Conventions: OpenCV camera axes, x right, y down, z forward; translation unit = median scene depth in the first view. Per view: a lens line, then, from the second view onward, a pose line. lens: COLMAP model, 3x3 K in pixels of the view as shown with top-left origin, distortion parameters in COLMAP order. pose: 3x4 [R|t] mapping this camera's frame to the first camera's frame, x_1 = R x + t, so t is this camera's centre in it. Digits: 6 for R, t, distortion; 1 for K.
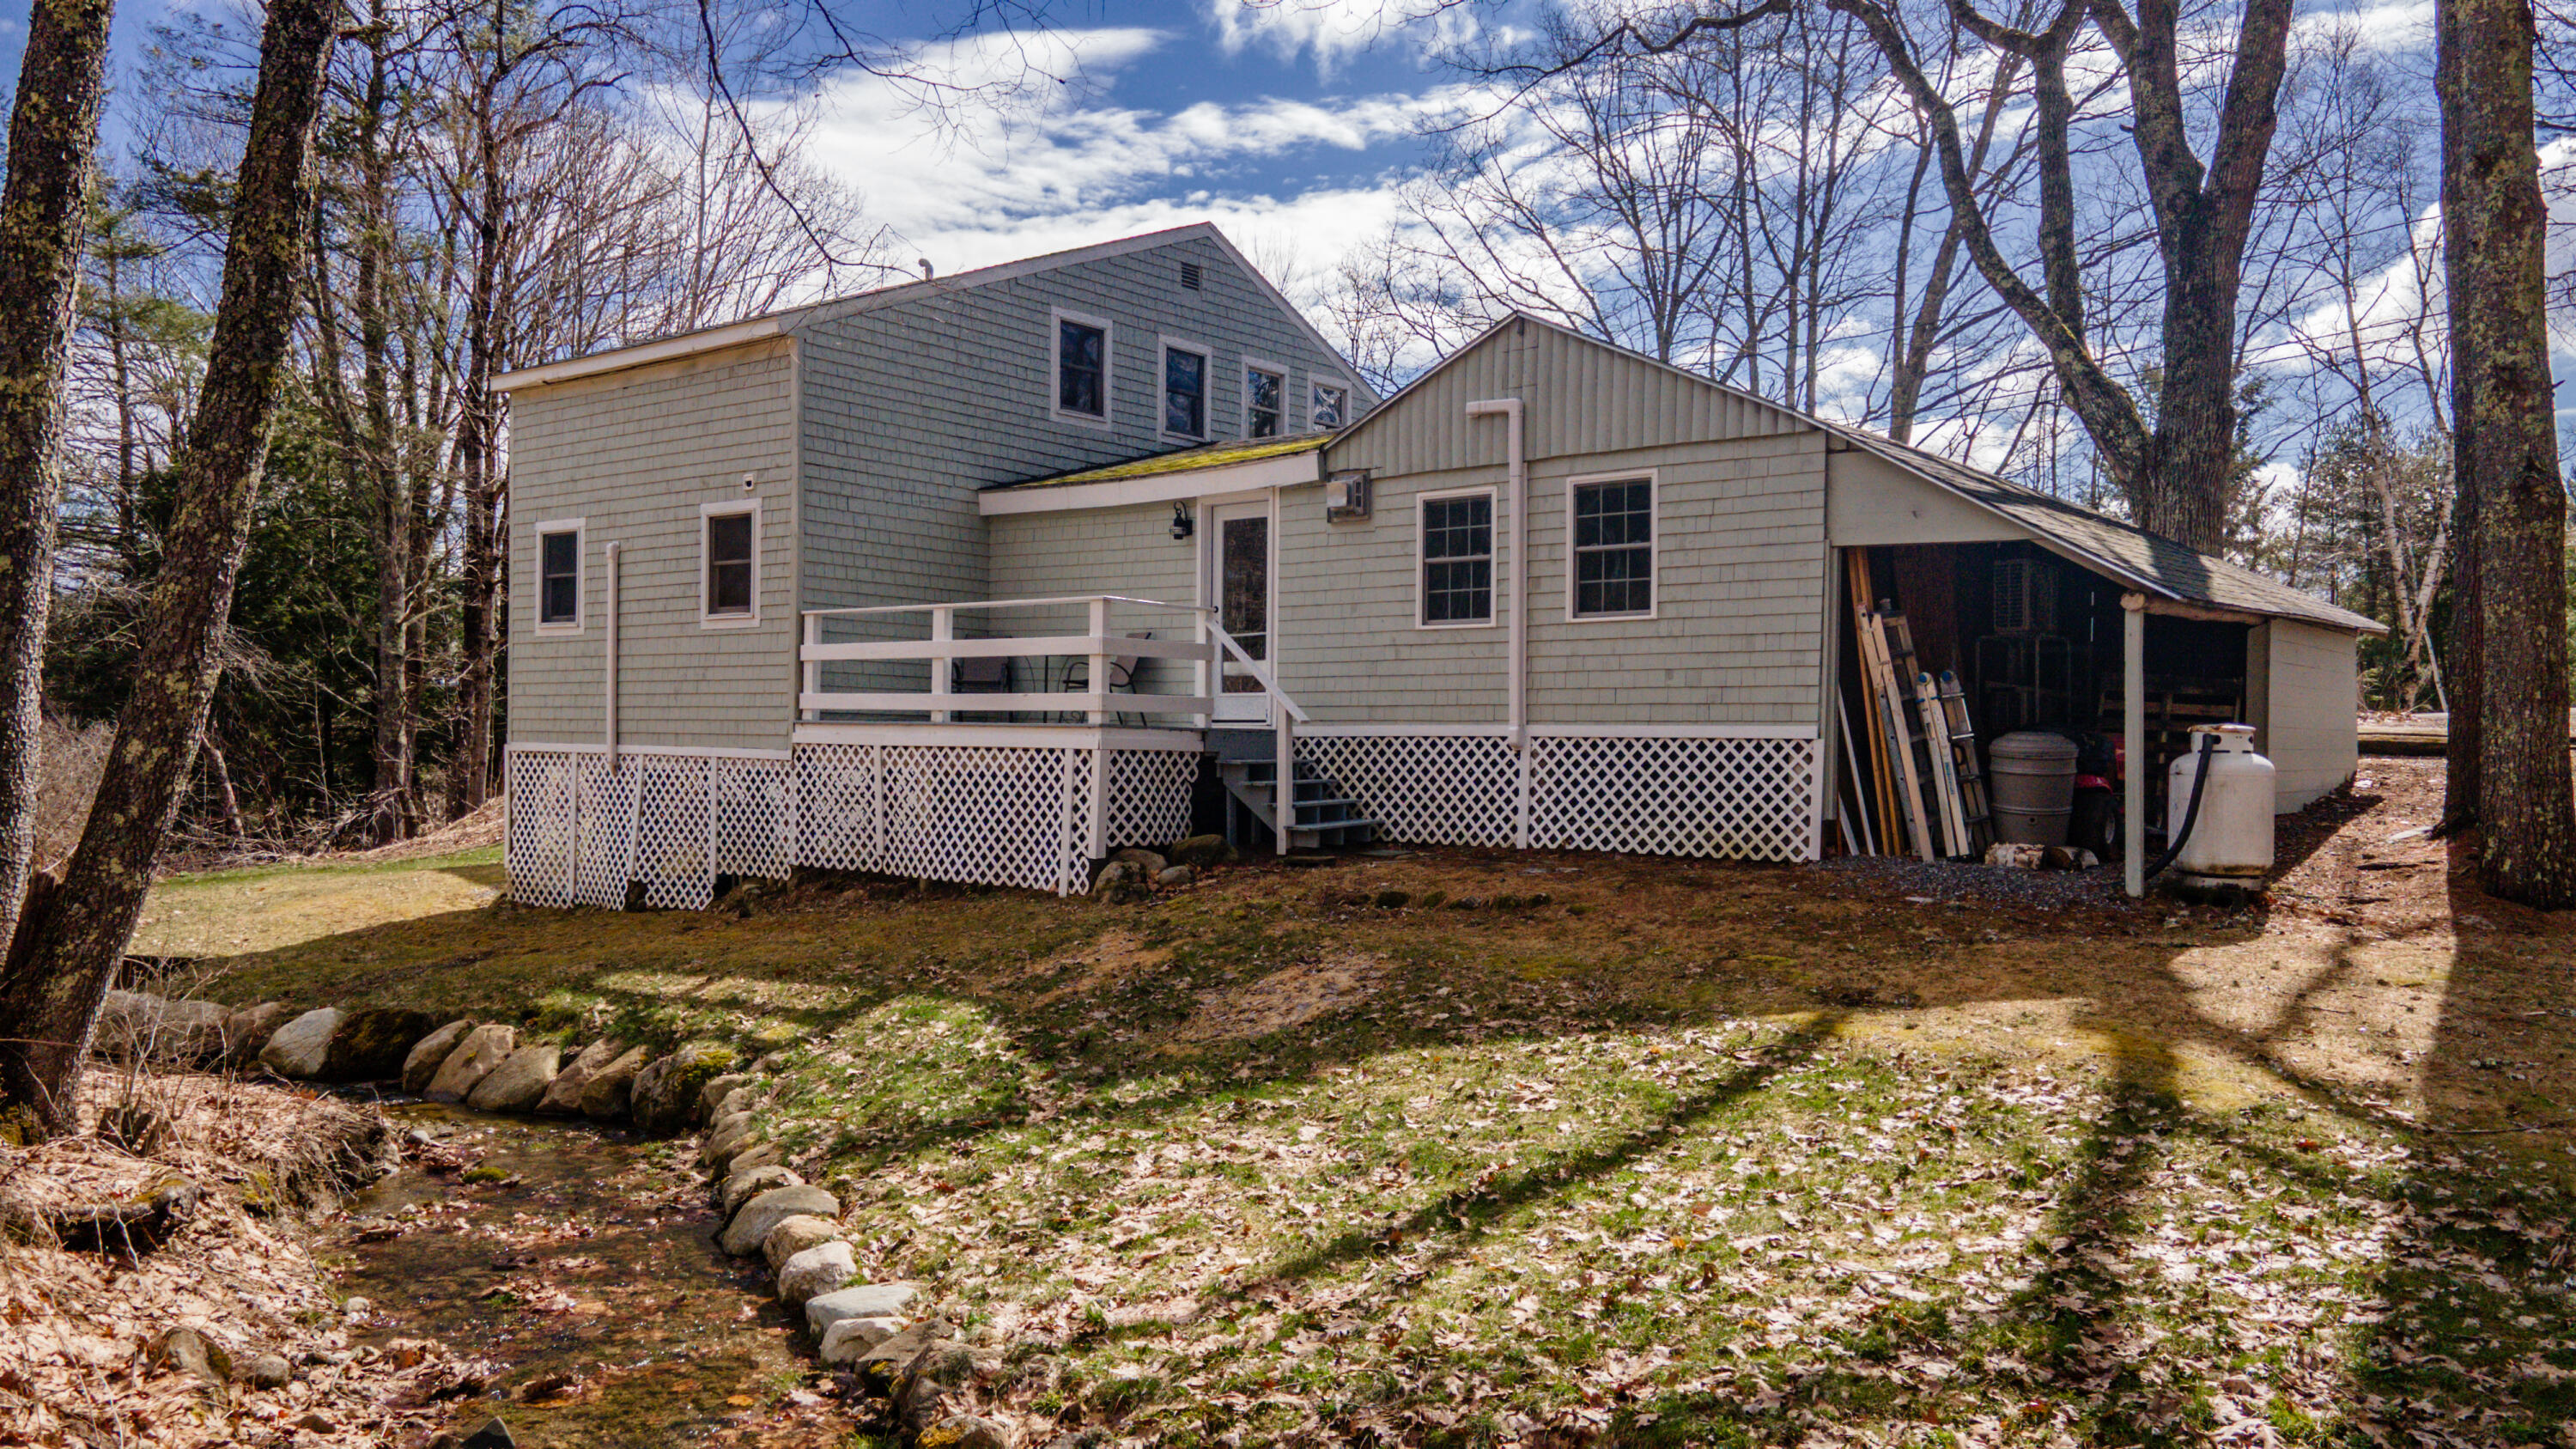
lens RADIAL K [[1894.5, 0, 1287.4], [0, 1894.5, 741.4], [0, 0, 1]] dist [0.041753, 0.003577]
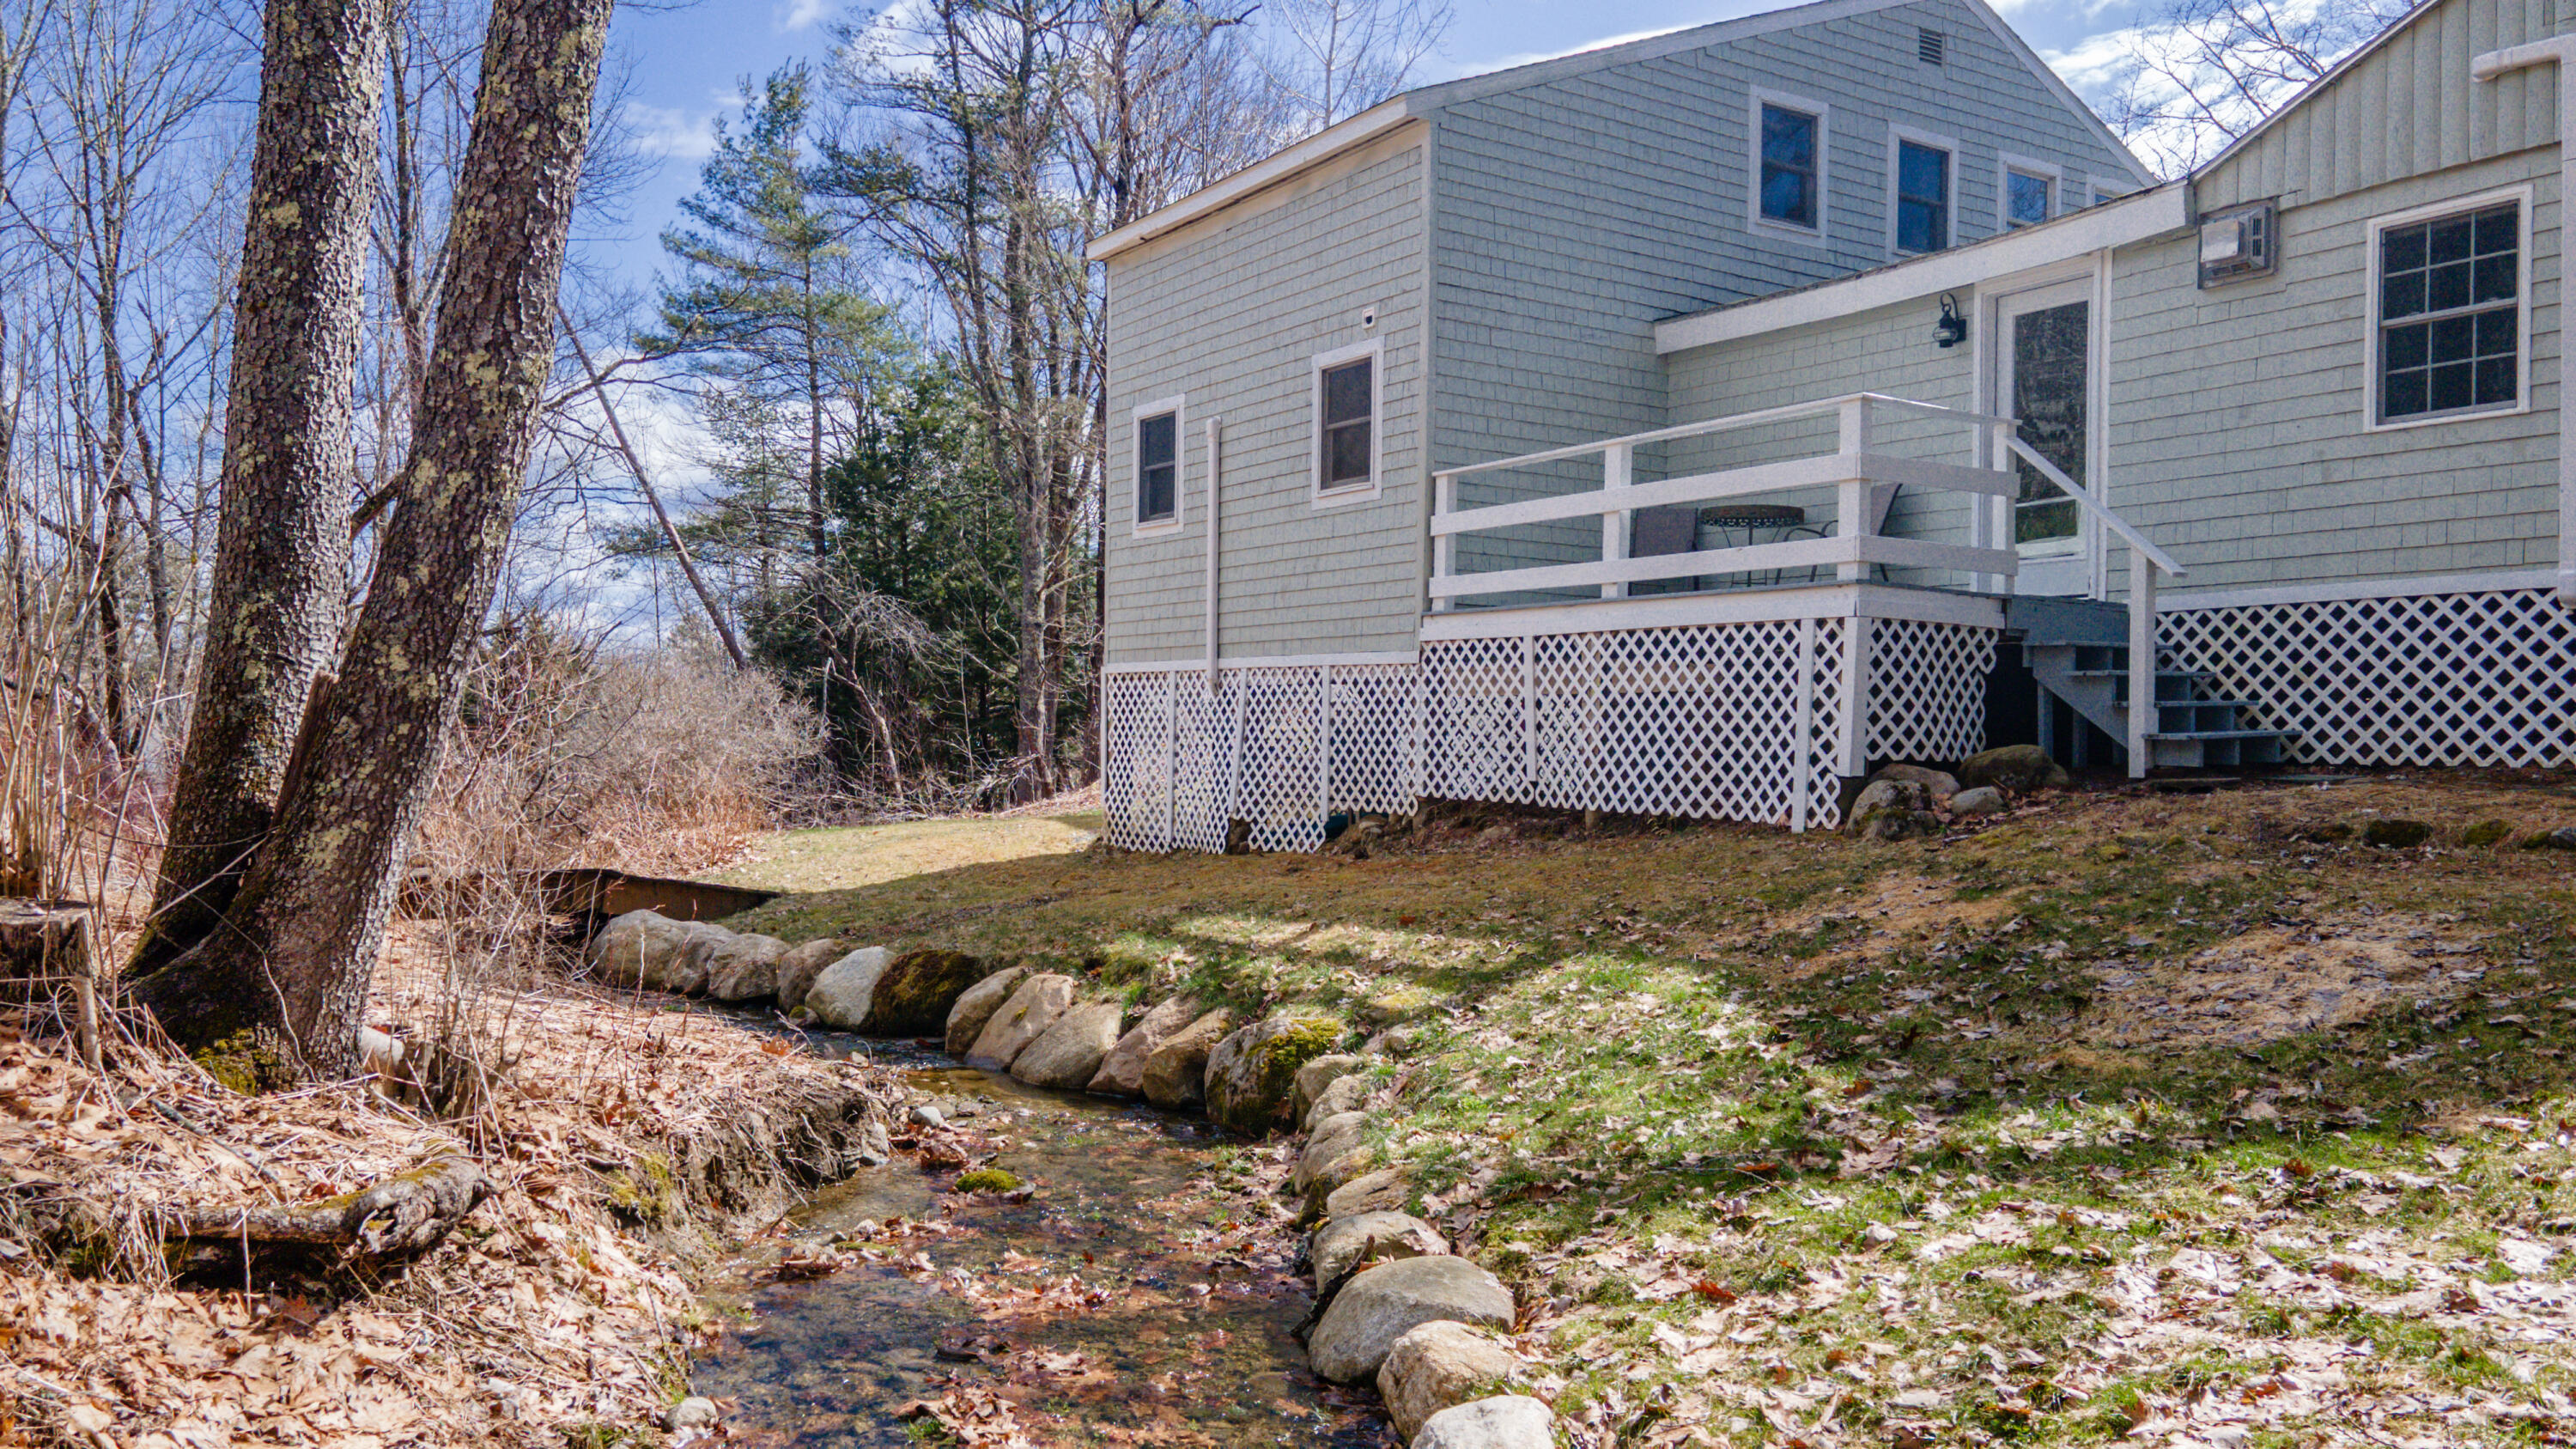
lens RADIAL K [[1894.5, 0, 1265.9], [0, 1894.5, 732.1], [0, 0, 1]] dist [0.041753, 0.003577]
pose [[0.944937, 0.000695, -0.327252, -0.073569], [-0.003140, 0.999971, -0.006944, 0.050145], [0.327238, 0.007589, 0.944912, 0.273064]]
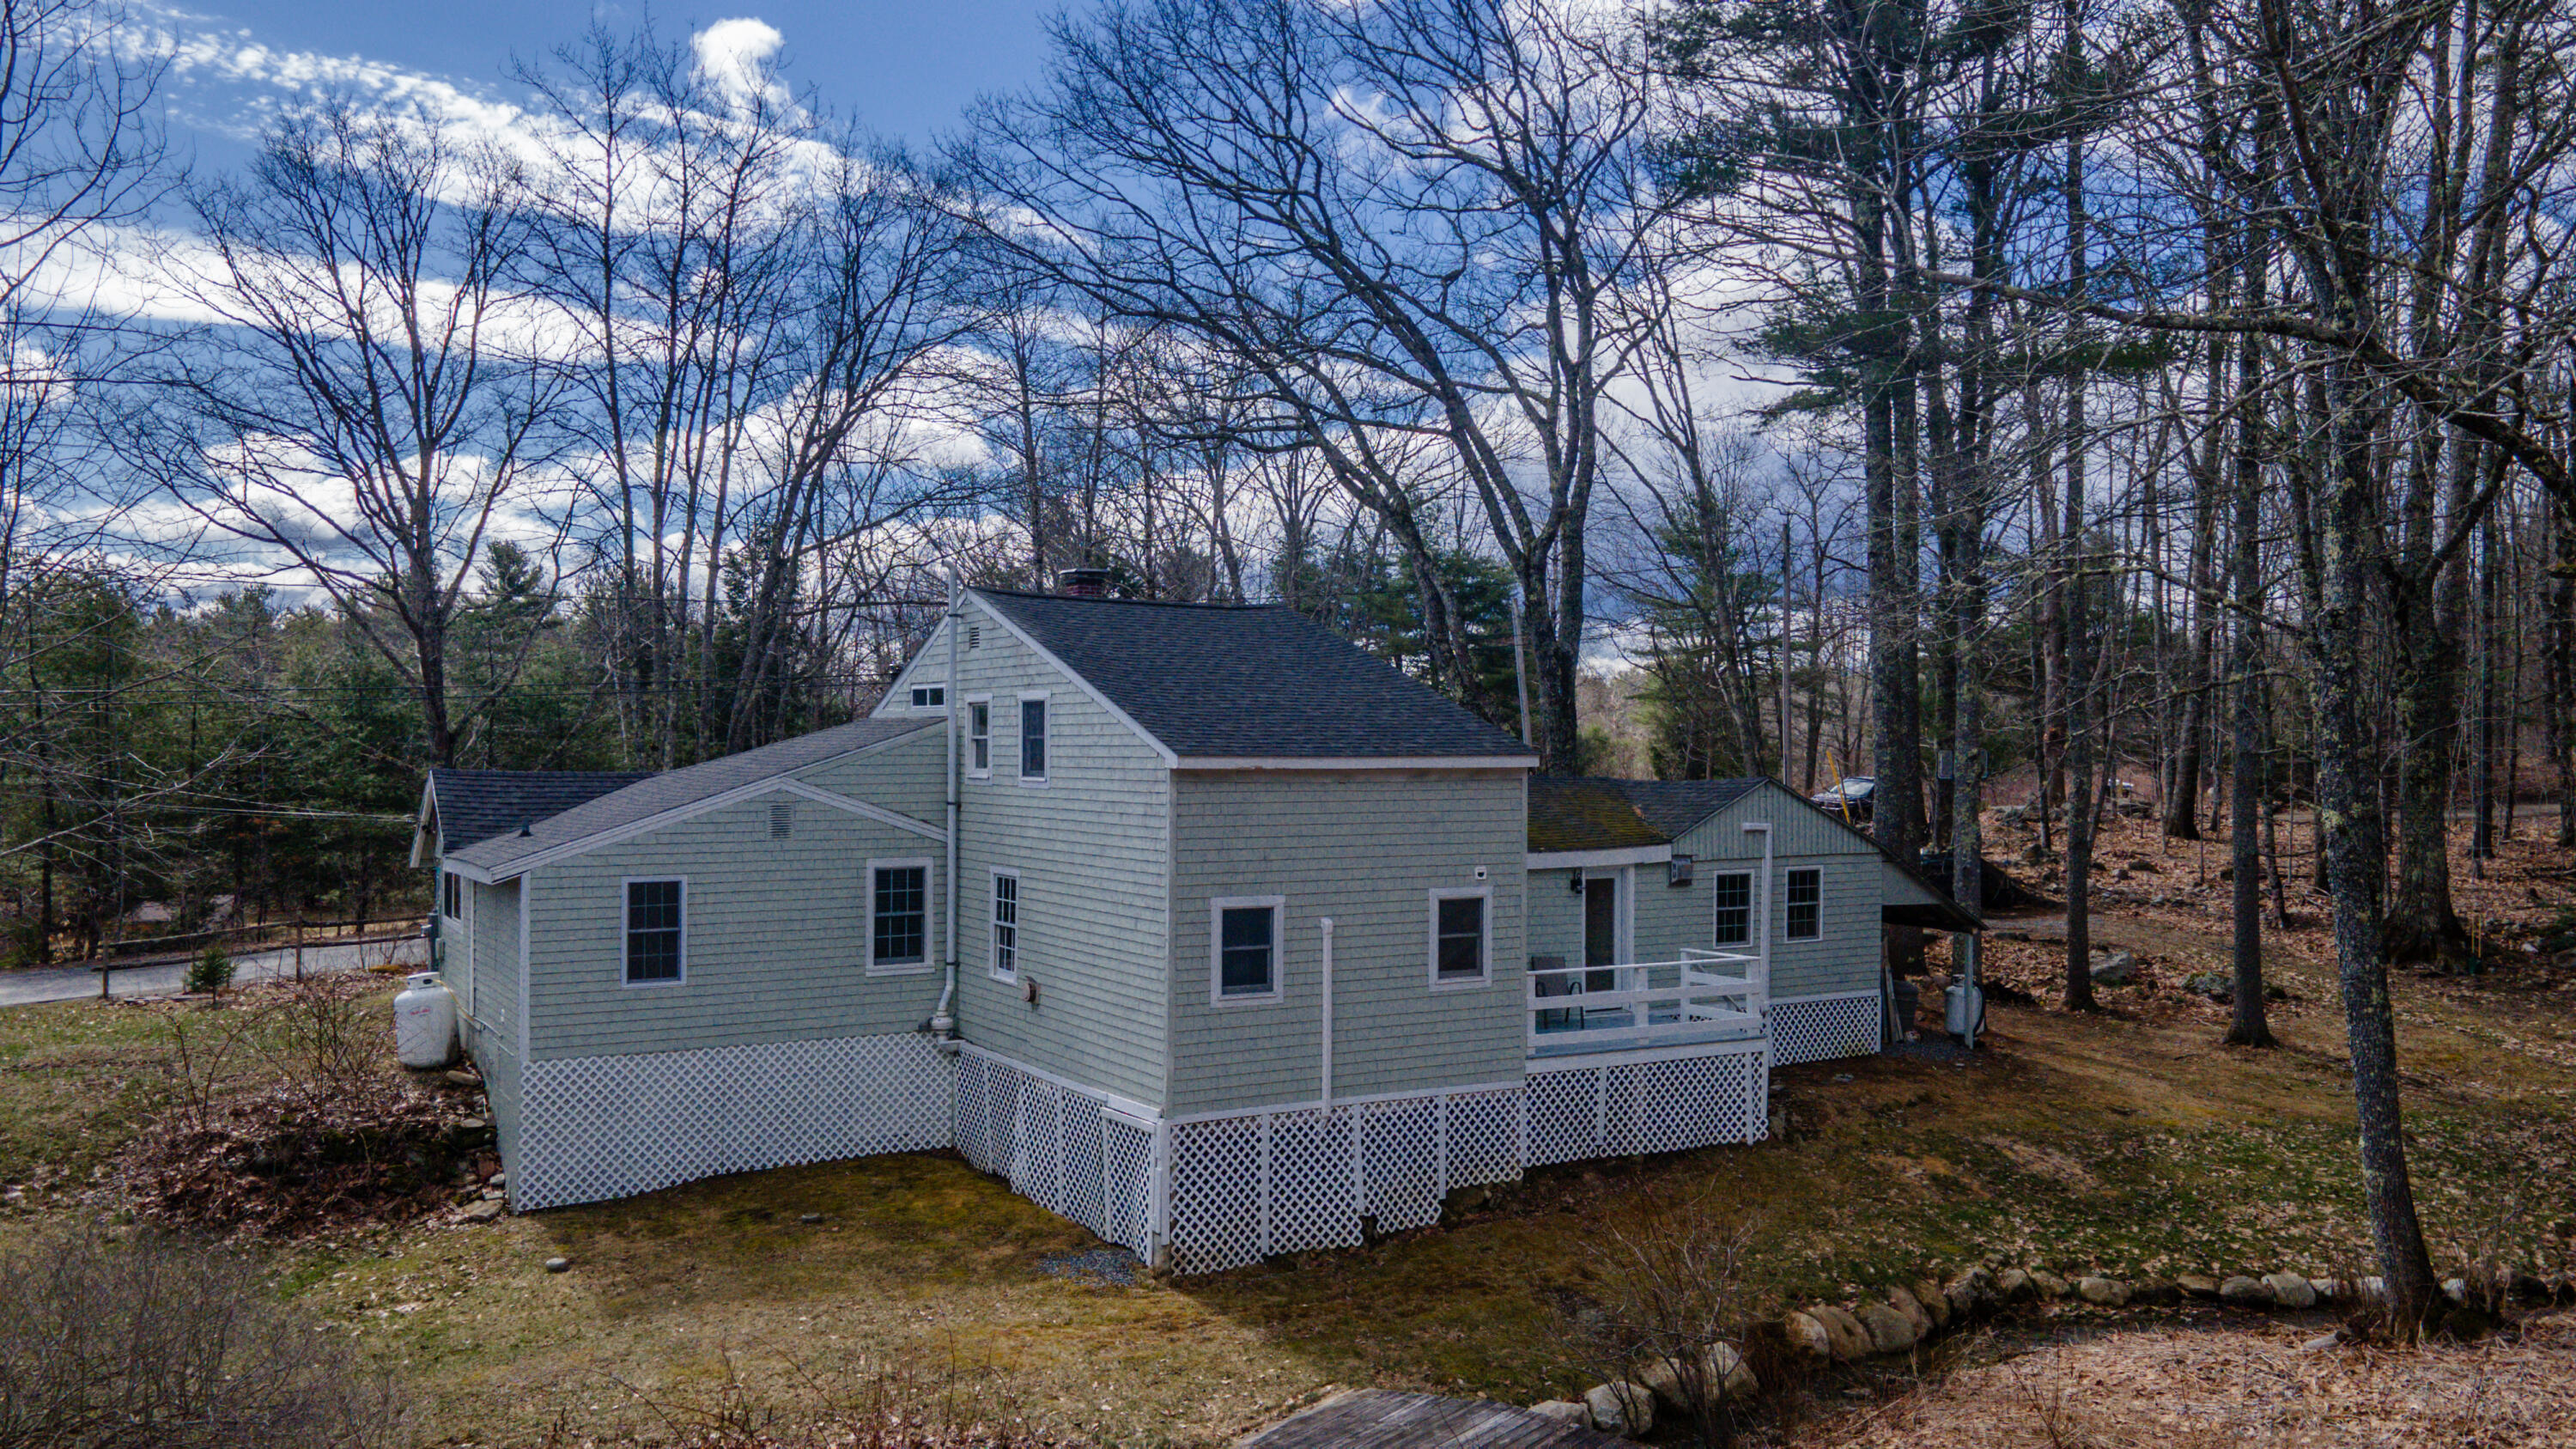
lens RADIAL K [[1894.5, 0, 1282.4], [0, 1894.5, 727.0], [0, 0, 1]] dist [0.041753, 0.003577]
pose [[0.342102, 0.000405, 0.939663, -1.770365], [-0.000042, 1.000000, -0.000416, -0.272386], [-0.939663, 0.000103, 0.342102, 0.808638]]
